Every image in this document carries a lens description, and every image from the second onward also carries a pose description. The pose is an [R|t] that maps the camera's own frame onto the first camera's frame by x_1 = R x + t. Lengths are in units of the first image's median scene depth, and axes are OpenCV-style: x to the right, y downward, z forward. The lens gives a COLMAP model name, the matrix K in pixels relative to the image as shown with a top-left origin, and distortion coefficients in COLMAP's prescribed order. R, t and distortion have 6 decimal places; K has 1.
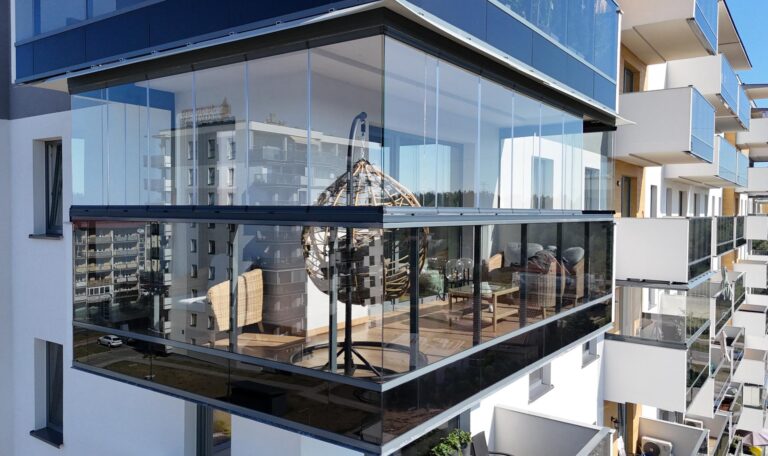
lens RADIAL K [[592.2, 0, 384.0], [0, 592.2, 228.0], [0, 0, 1]] dist [0.076136, -0.061525]
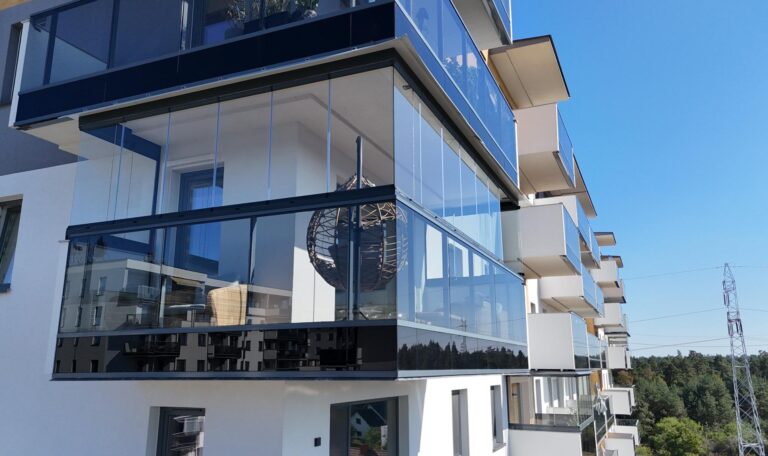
lens RADIAL K [[592.2, 0, 384.0], [0, 592.2, 228.0], [0, 0, 1]] dist [0.076136, -0.061525]
pose [[0.979856, 0.036003, 0.196433, -0.120145], [0.013771, 0.969092, -0.246313, 0.163202], [-0.199230, 0.244057, 0.949075, -0.093963]]
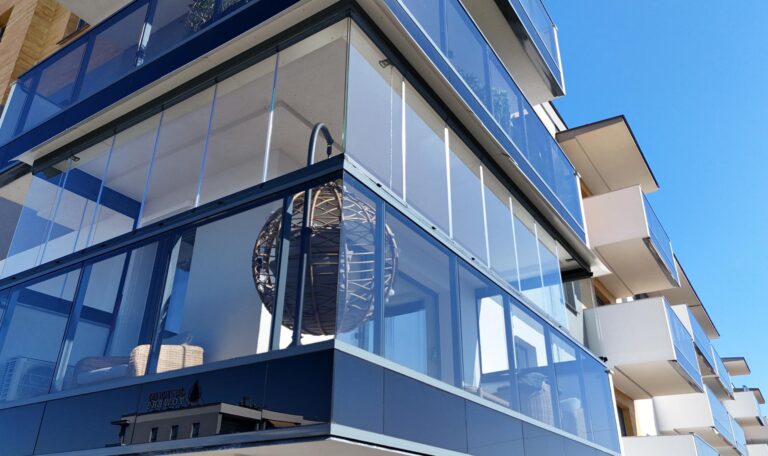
lens RADIAL K [[592.2, 0, 384.0], [0, 592.2, 228.0], [0, 0, 1]] dist [0.076136, -0.061525]
pose [[0.999399, 0.017280, 0.030038, 0.015171], [-0.001241, 0.884086, -0.467322, 0.211253], [-0.034632, 0.467005, 0.883576, 0.106454]]
